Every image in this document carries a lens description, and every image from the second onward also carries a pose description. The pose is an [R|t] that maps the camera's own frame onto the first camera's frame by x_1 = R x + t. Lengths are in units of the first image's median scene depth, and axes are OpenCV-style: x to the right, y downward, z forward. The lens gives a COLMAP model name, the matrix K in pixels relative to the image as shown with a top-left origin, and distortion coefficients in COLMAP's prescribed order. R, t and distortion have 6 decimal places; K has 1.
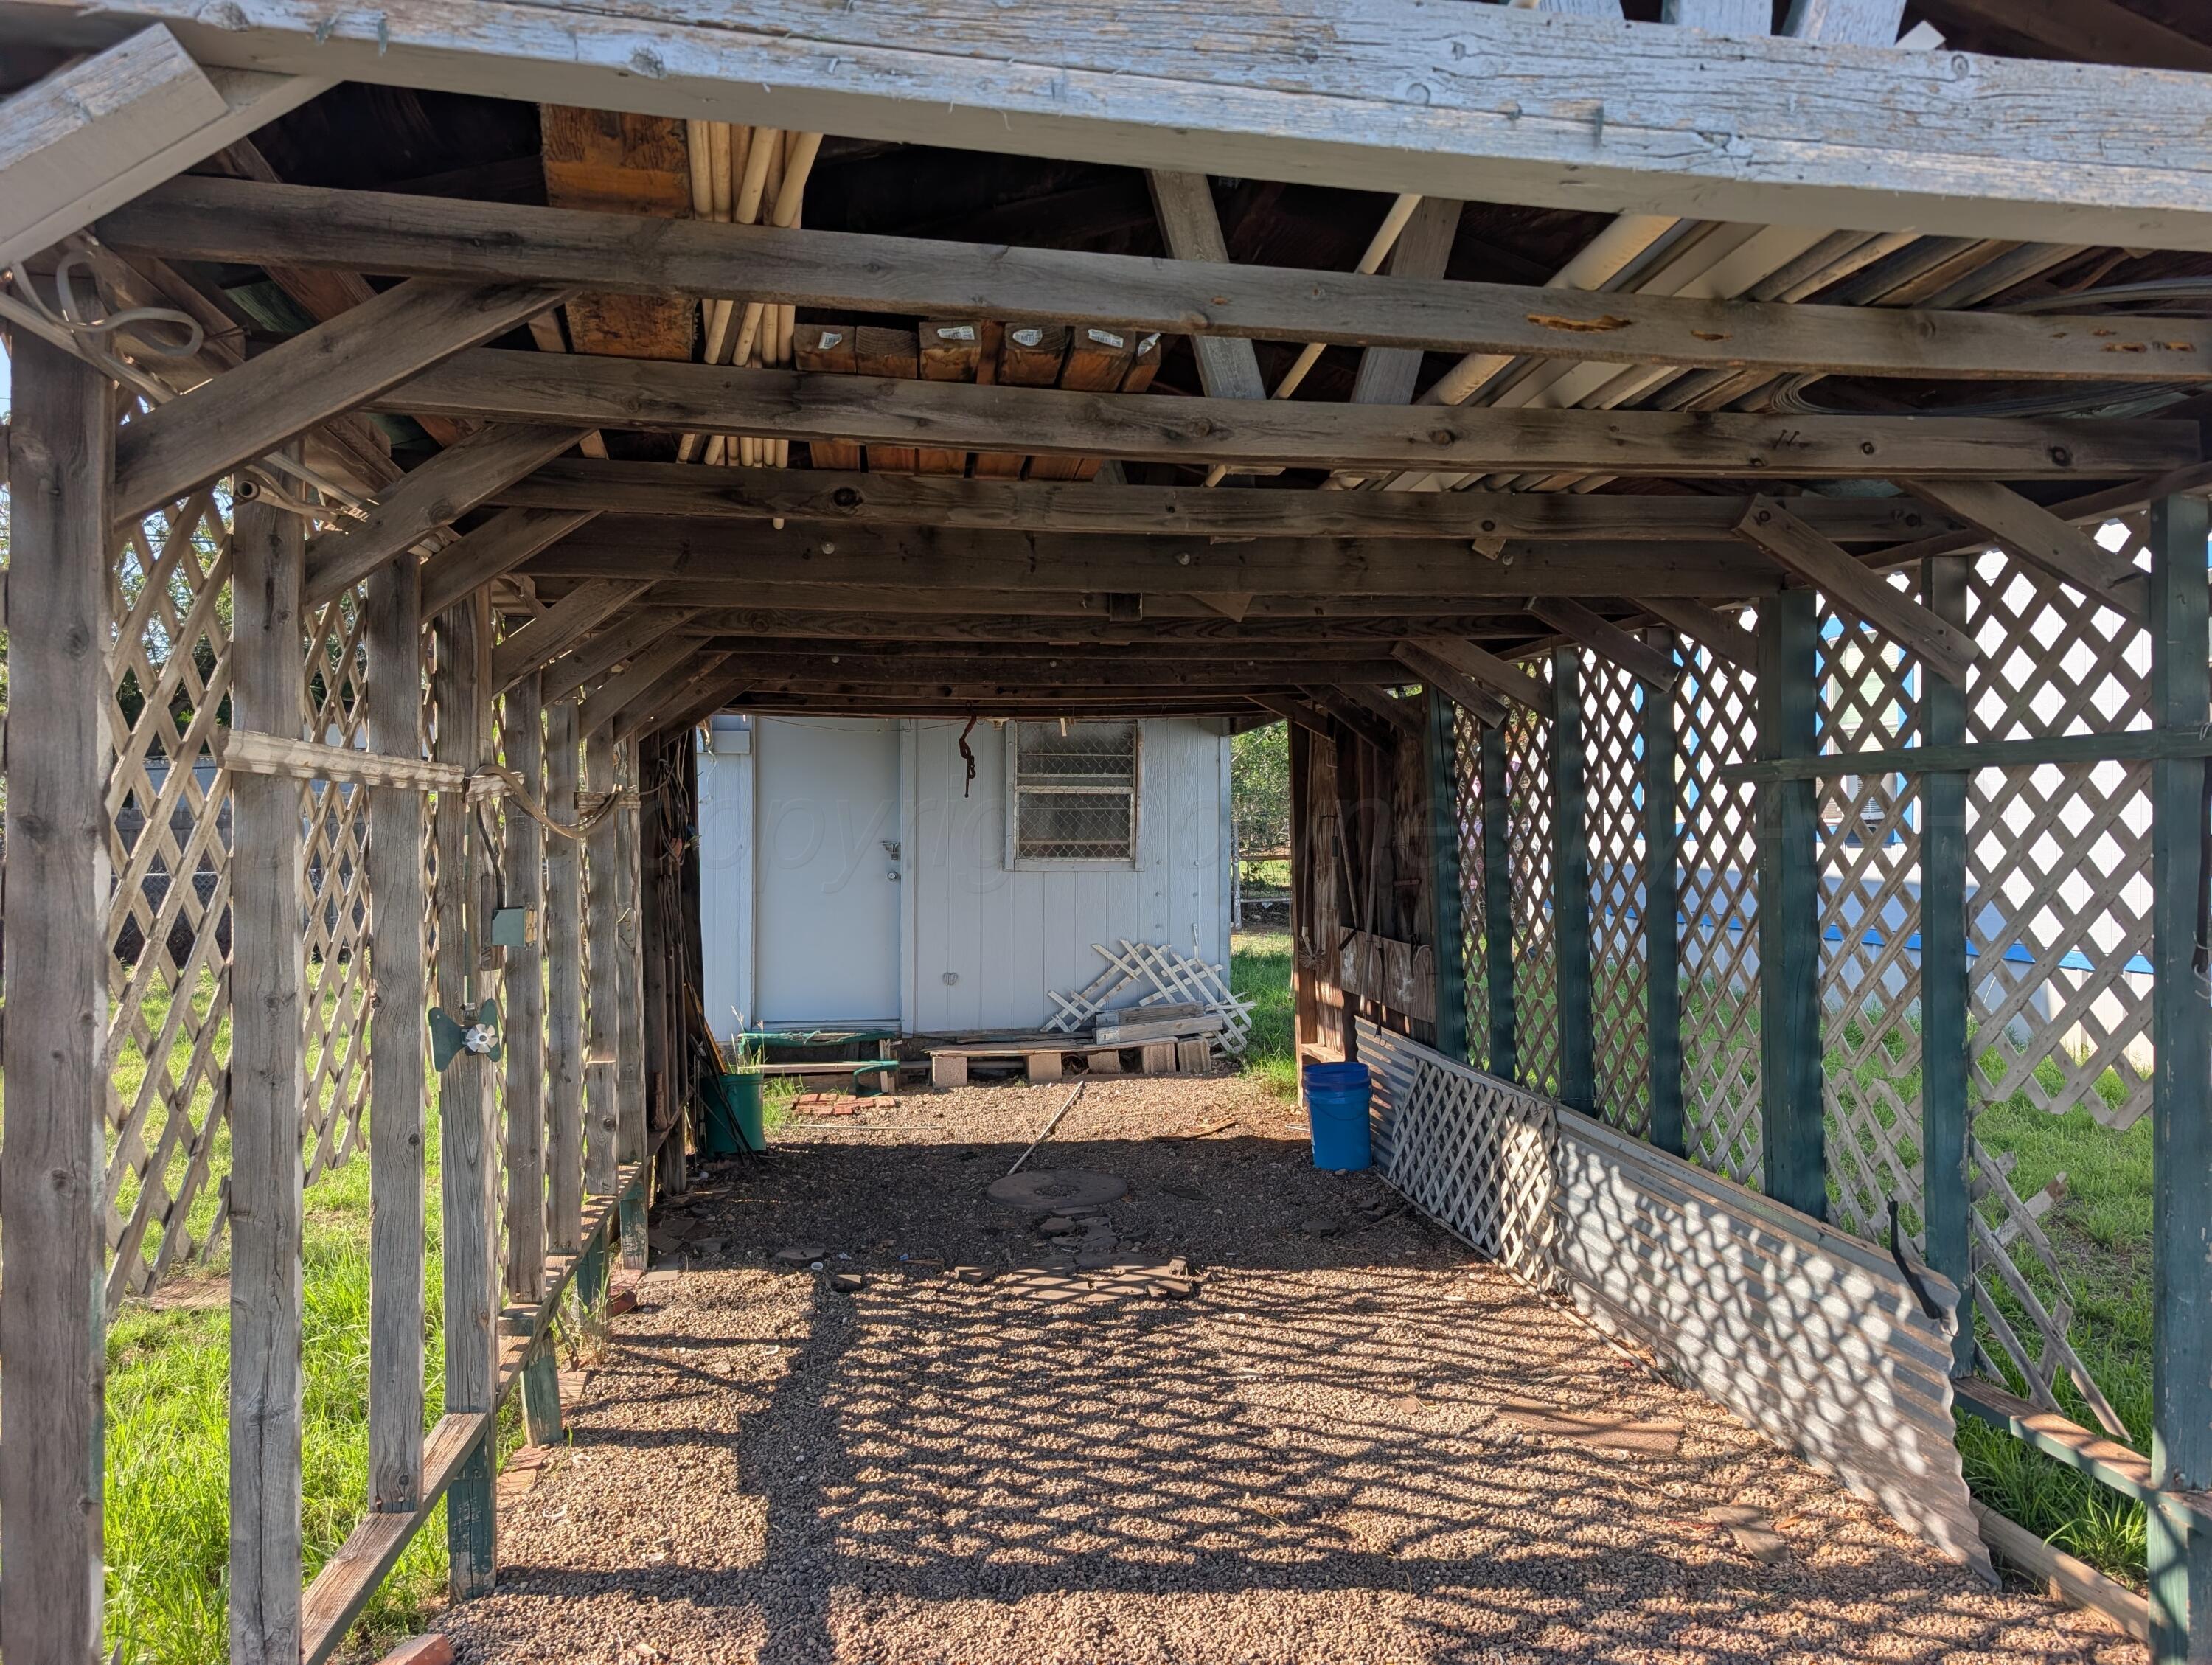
lens RADIAL K [[1562.3, 0, 1124.0], [0, 1562.3, 820.0], [0, 0, 1]] dist [0.016128, -0.010700]
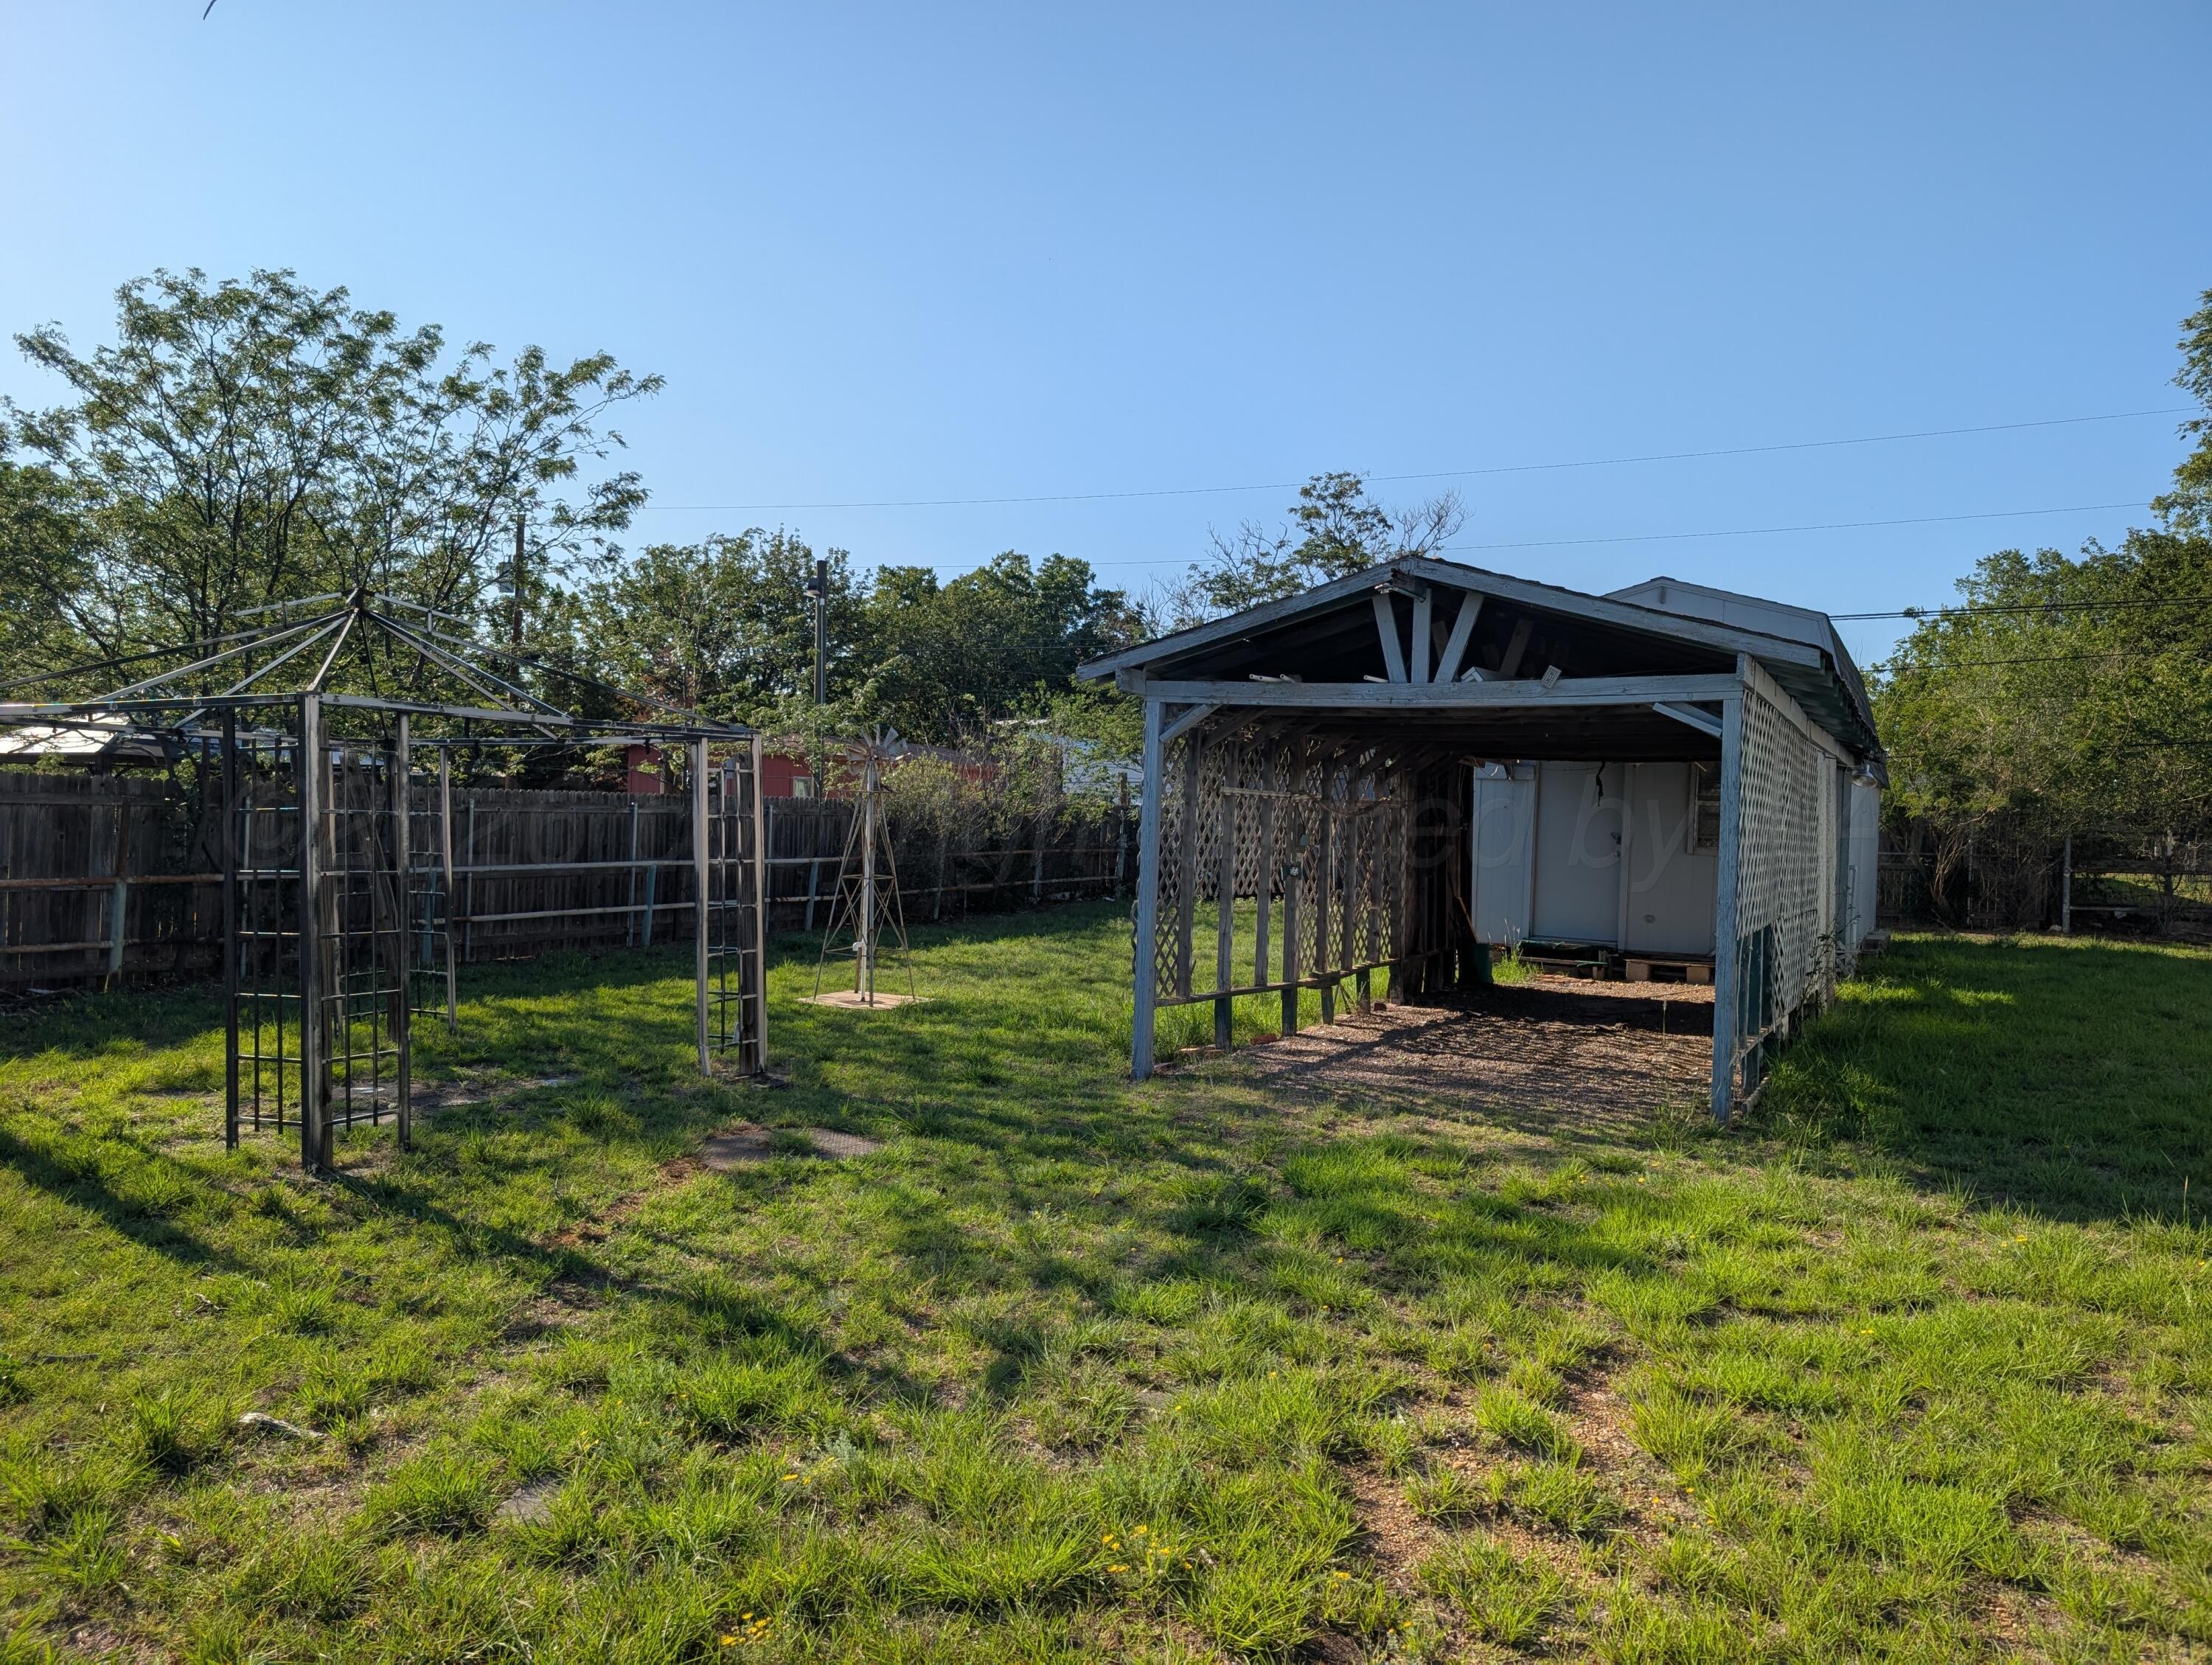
lens RADIAL K [[1562.3, 0, 1124.0], [0, 1562.3, 820.0], [0, 0, 1]] dist [0.016128, -0.010700]
pose [[0.788730, 0.035882, -0.613692, 0.475079], [-0.037132, 0.999253, 0.010703, 0.000972], [0.613617, 0.014346, 0.789473, -0.658631]]
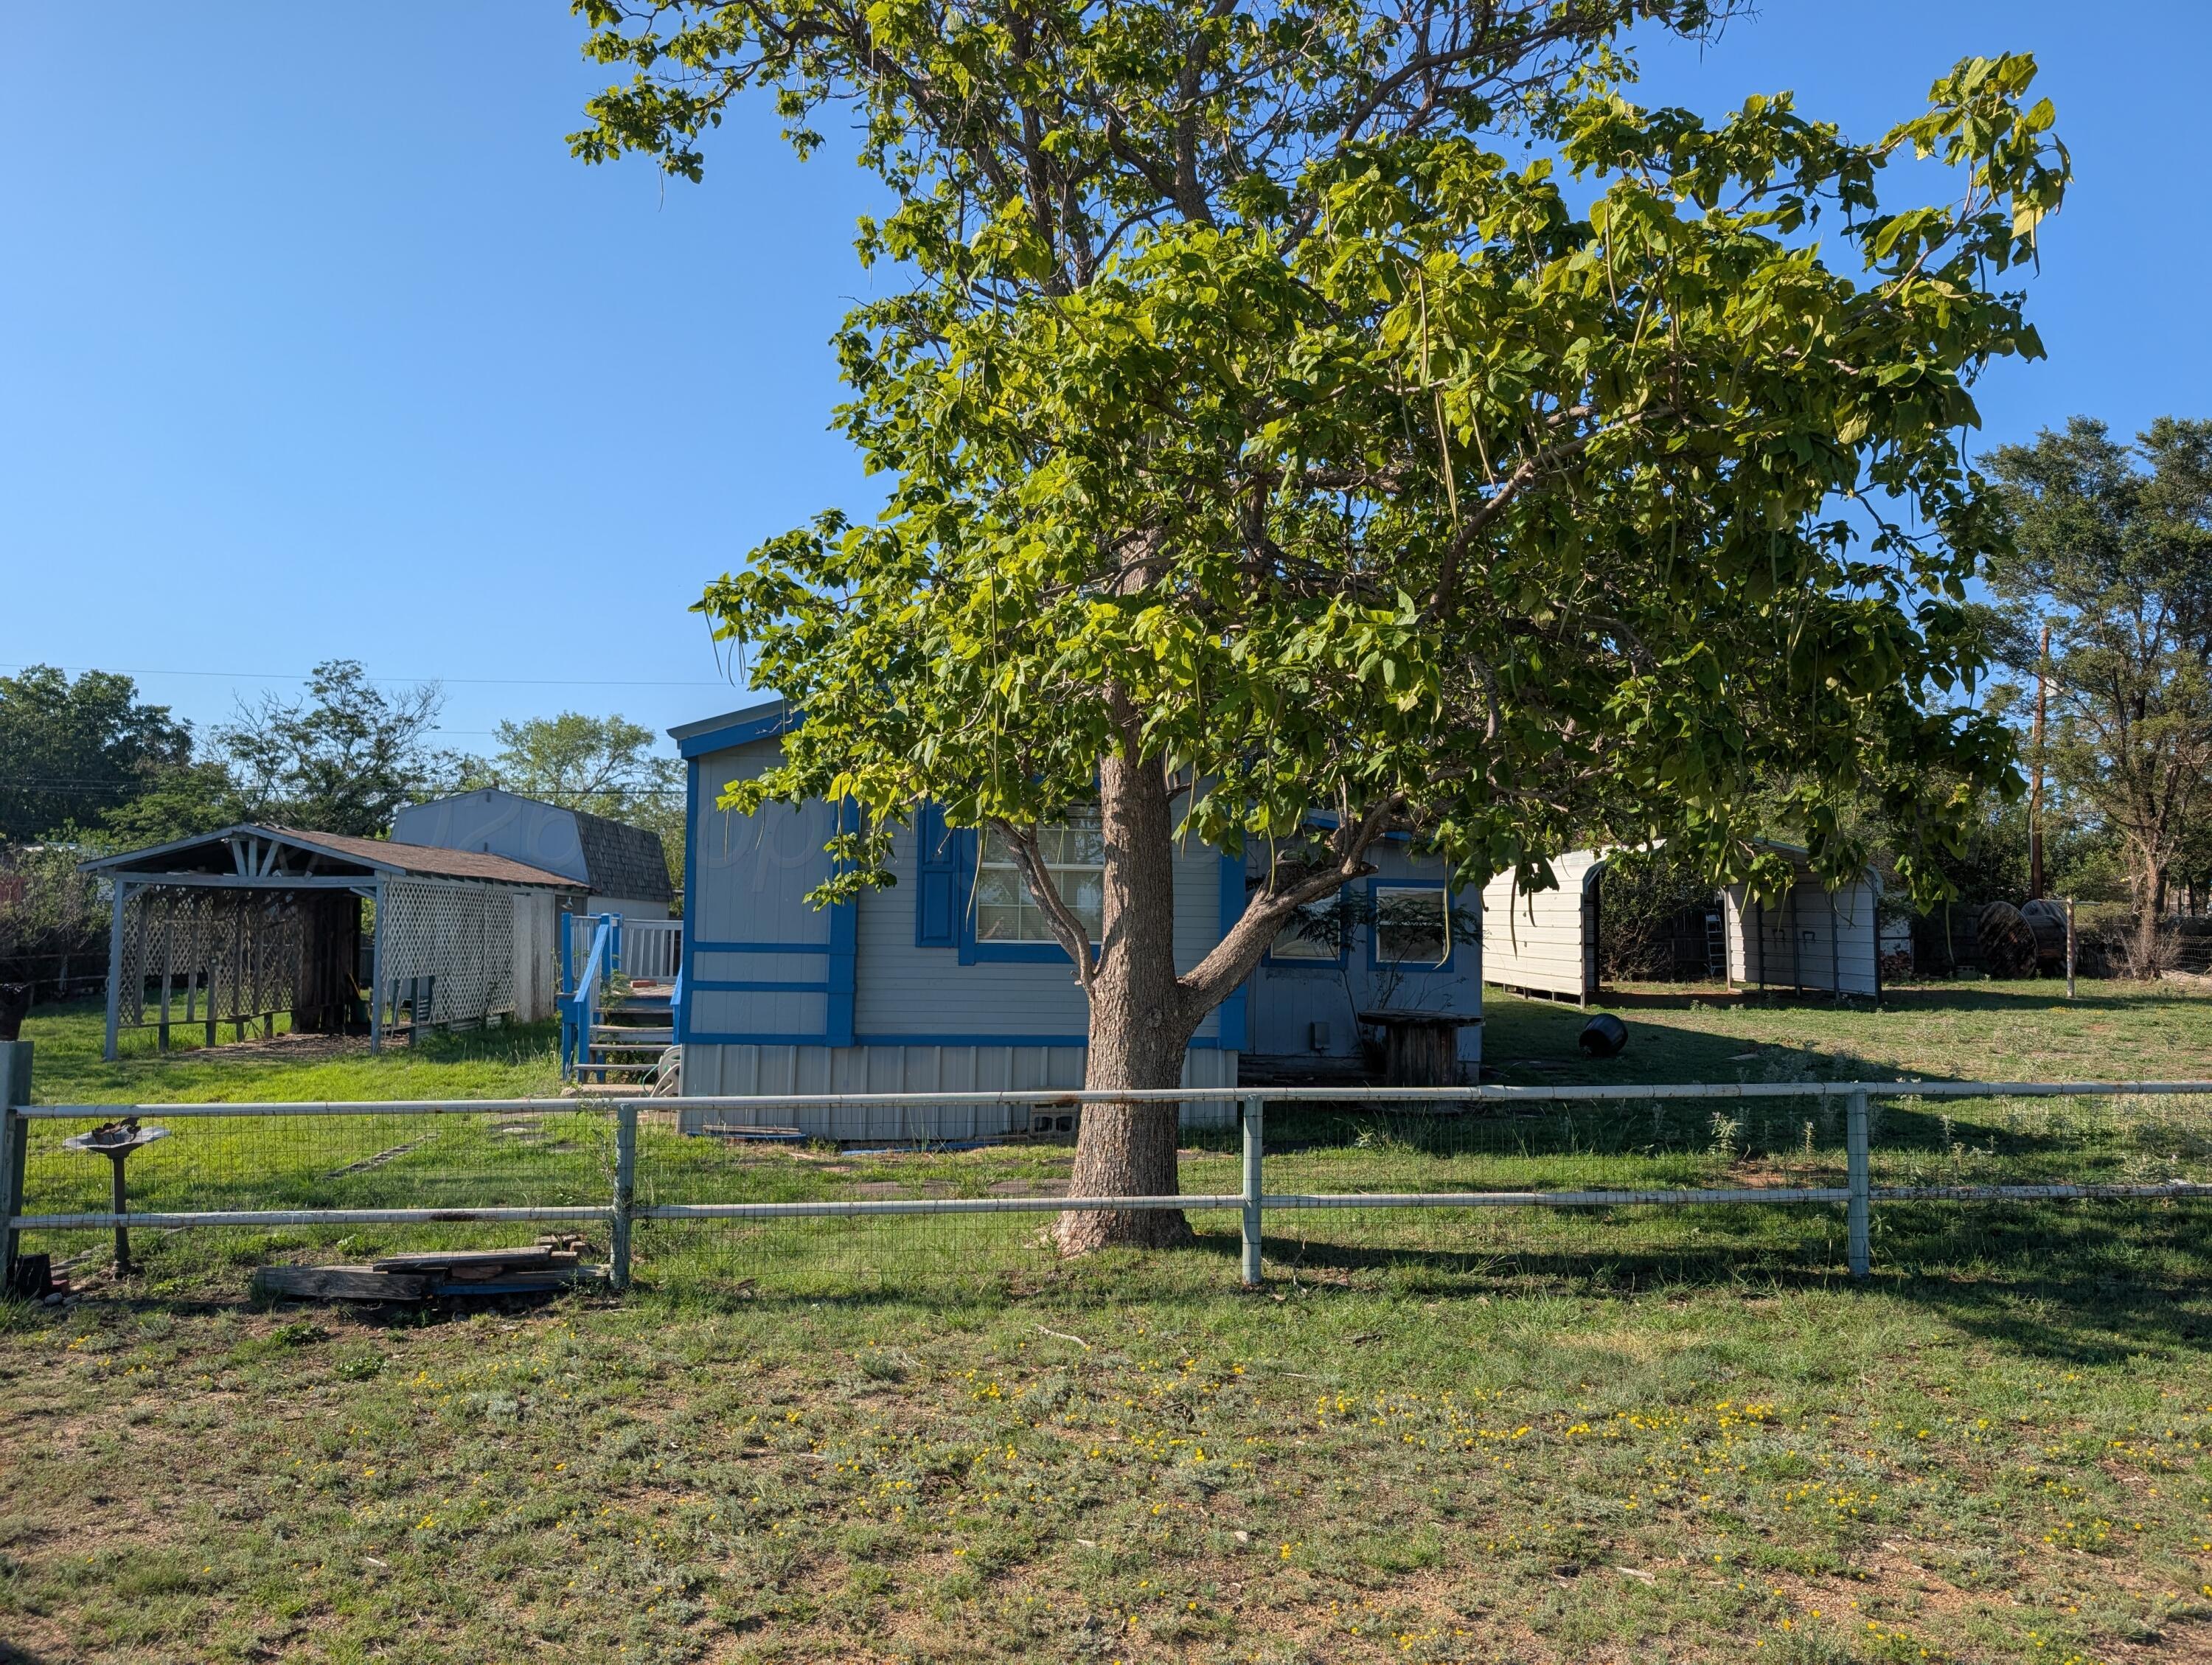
lens RADIAL K [[1562.3, 0, 1124.0], [0, 1562.3, 820.0], [0, 0, 1]] dist [0.016128, -0.010700]
pose [[0.991444, 0.015743, -0.129580, 1.418109], [-0.023483, 0.998016, -0.058425, -0.053791], [0.128403, 0.060968, 0.989846, -1.709053]]
